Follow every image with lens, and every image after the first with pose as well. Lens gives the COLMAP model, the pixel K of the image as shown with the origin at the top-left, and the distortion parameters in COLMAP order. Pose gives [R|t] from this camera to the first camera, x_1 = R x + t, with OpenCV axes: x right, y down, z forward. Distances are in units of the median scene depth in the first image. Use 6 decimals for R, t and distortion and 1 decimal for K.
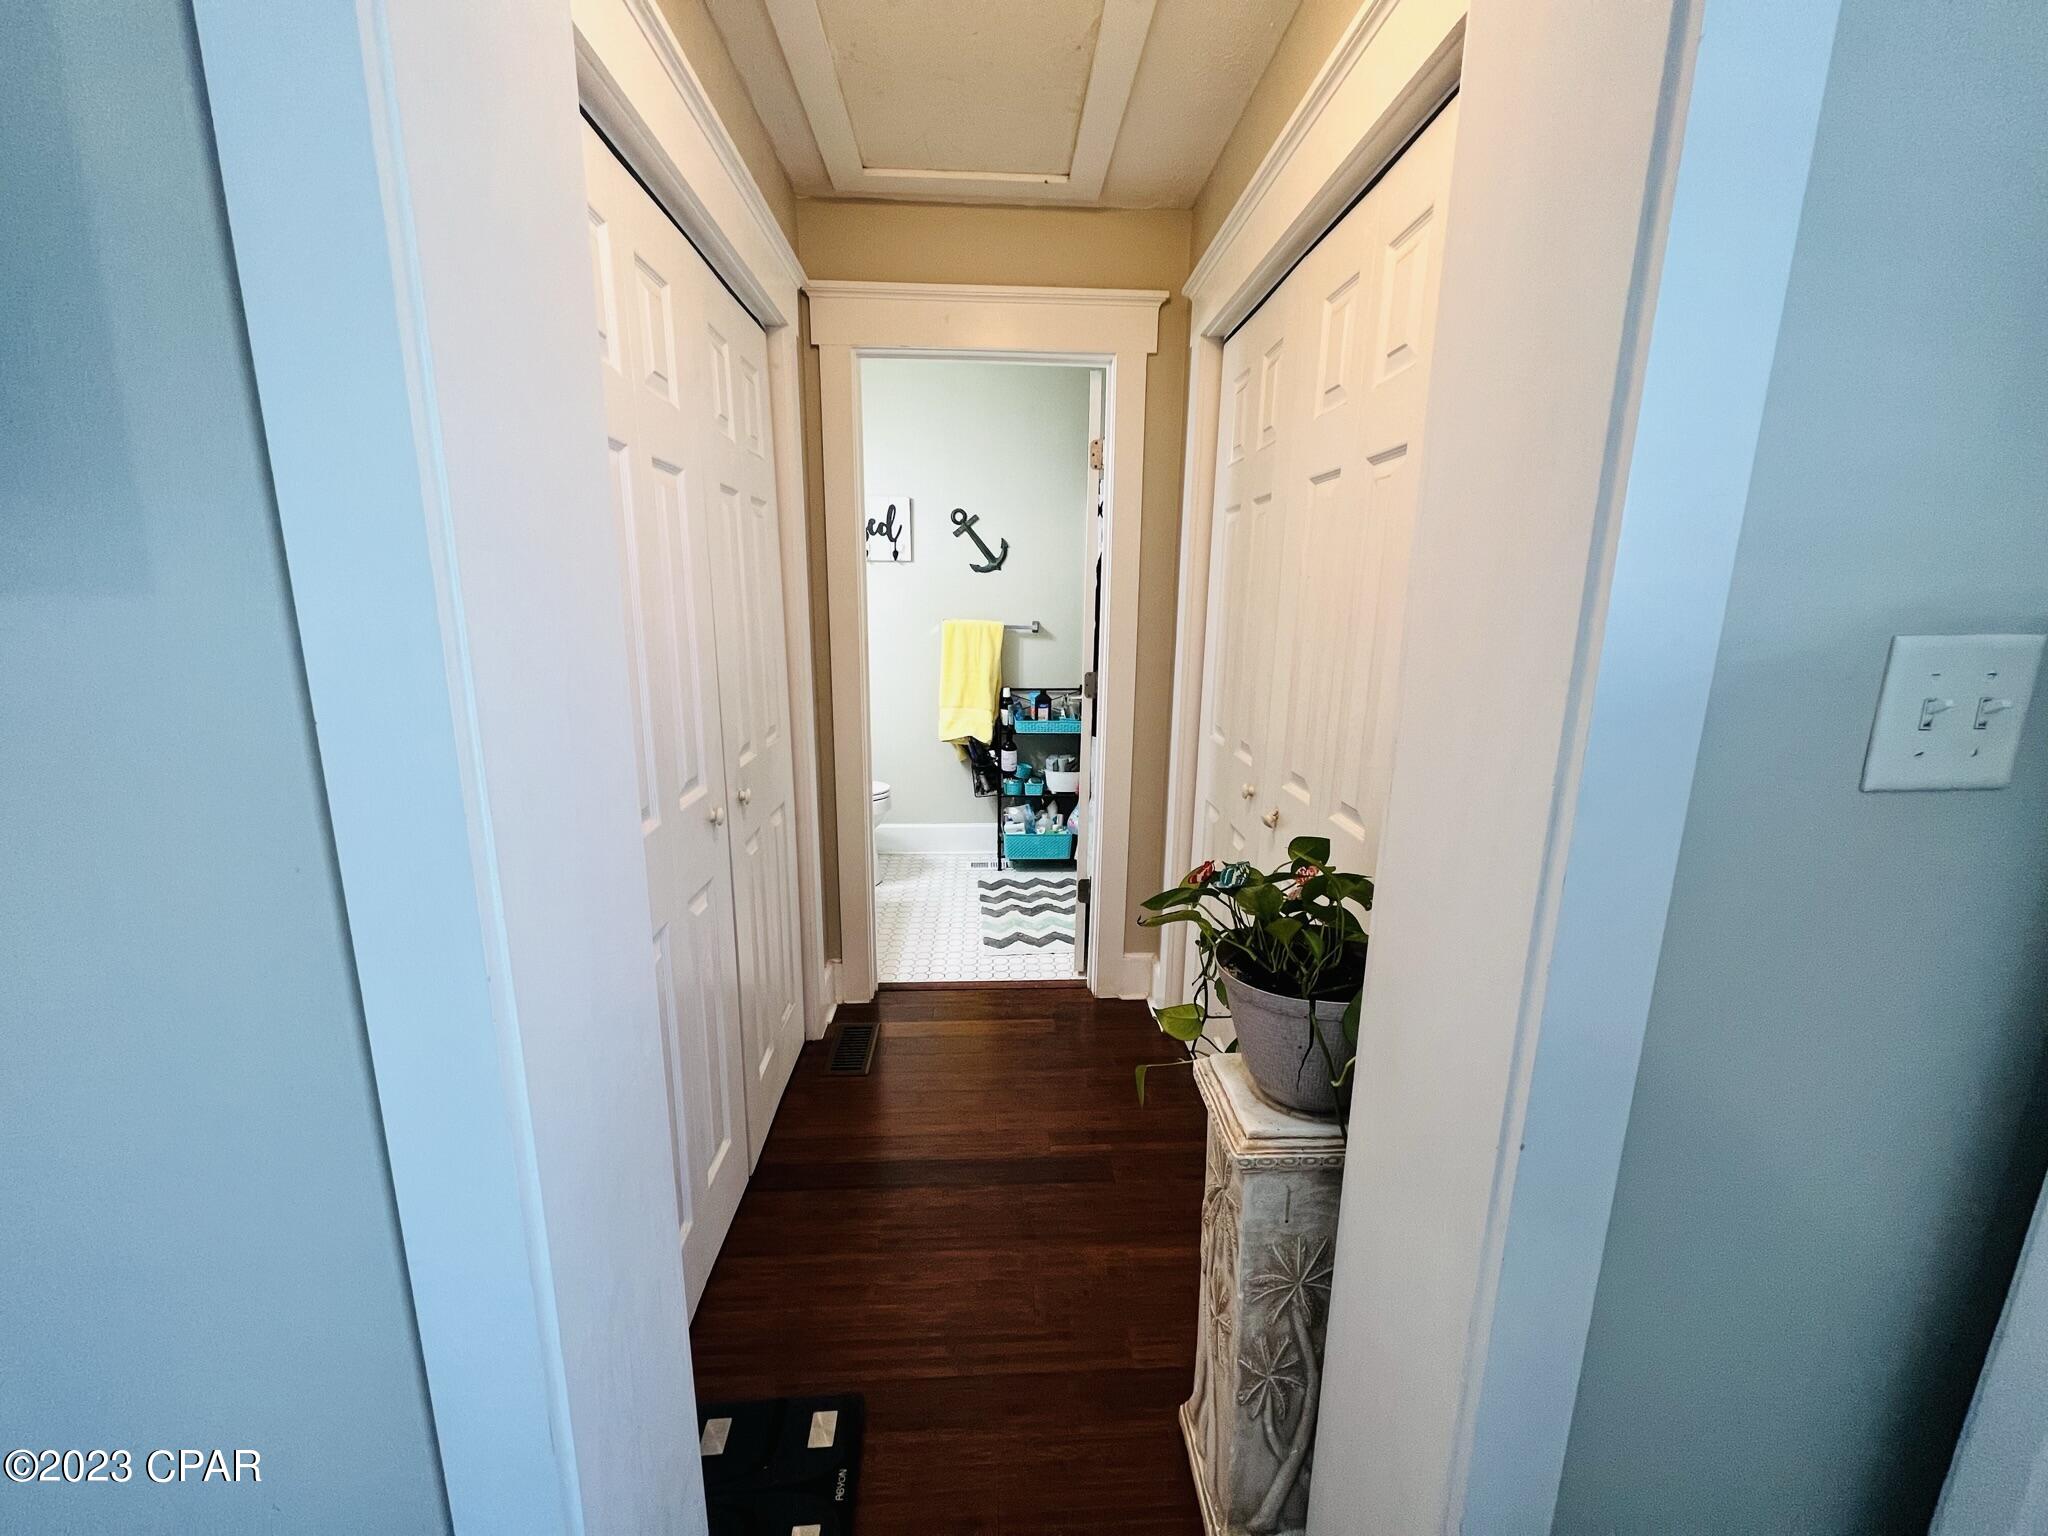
lens RADIAL K [[819.6, 0, 1025.5], [0, 819.6, 764.5], [0, 0, 1]] dist [-0.003735, 0.000714]
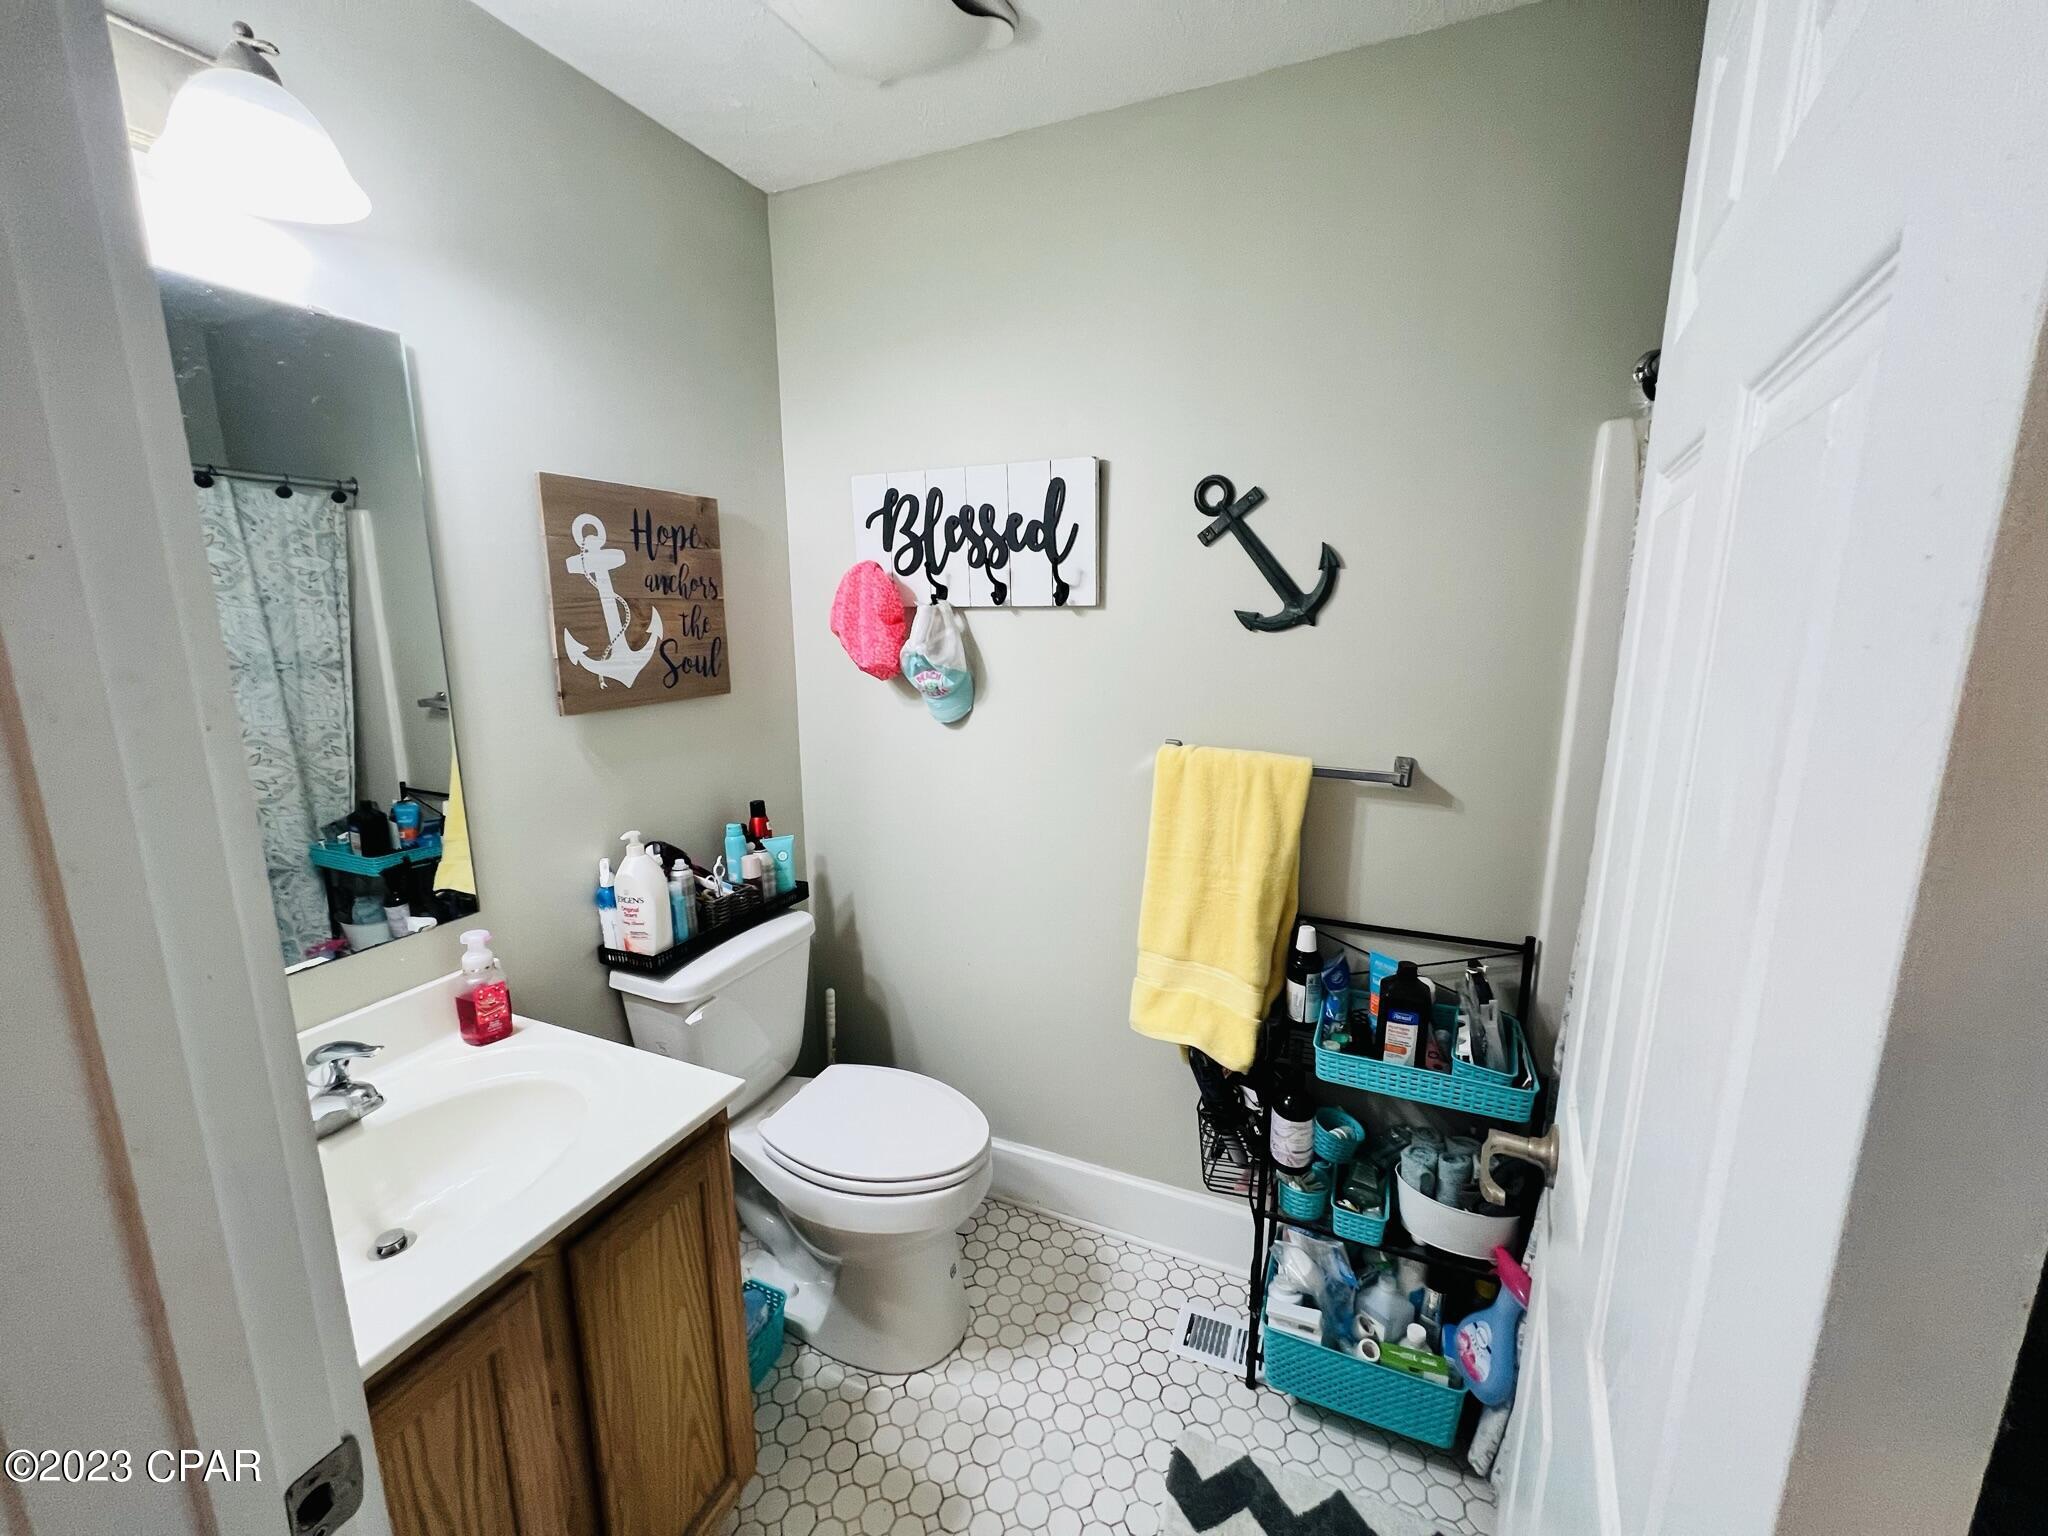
lens RADIAL K [[819.6, 0, 1023.6], [0, 819.6, 780.1], [0, 0, 1]] dist [-0.003735, 0.000714]
pose [[0.898202, 0.074406, -0.433240, 0.019440], [-0.084345, 0.996430, -0.003736, -0.152105], [0.431415, 0.039898, 0.901271, 0.597057]]
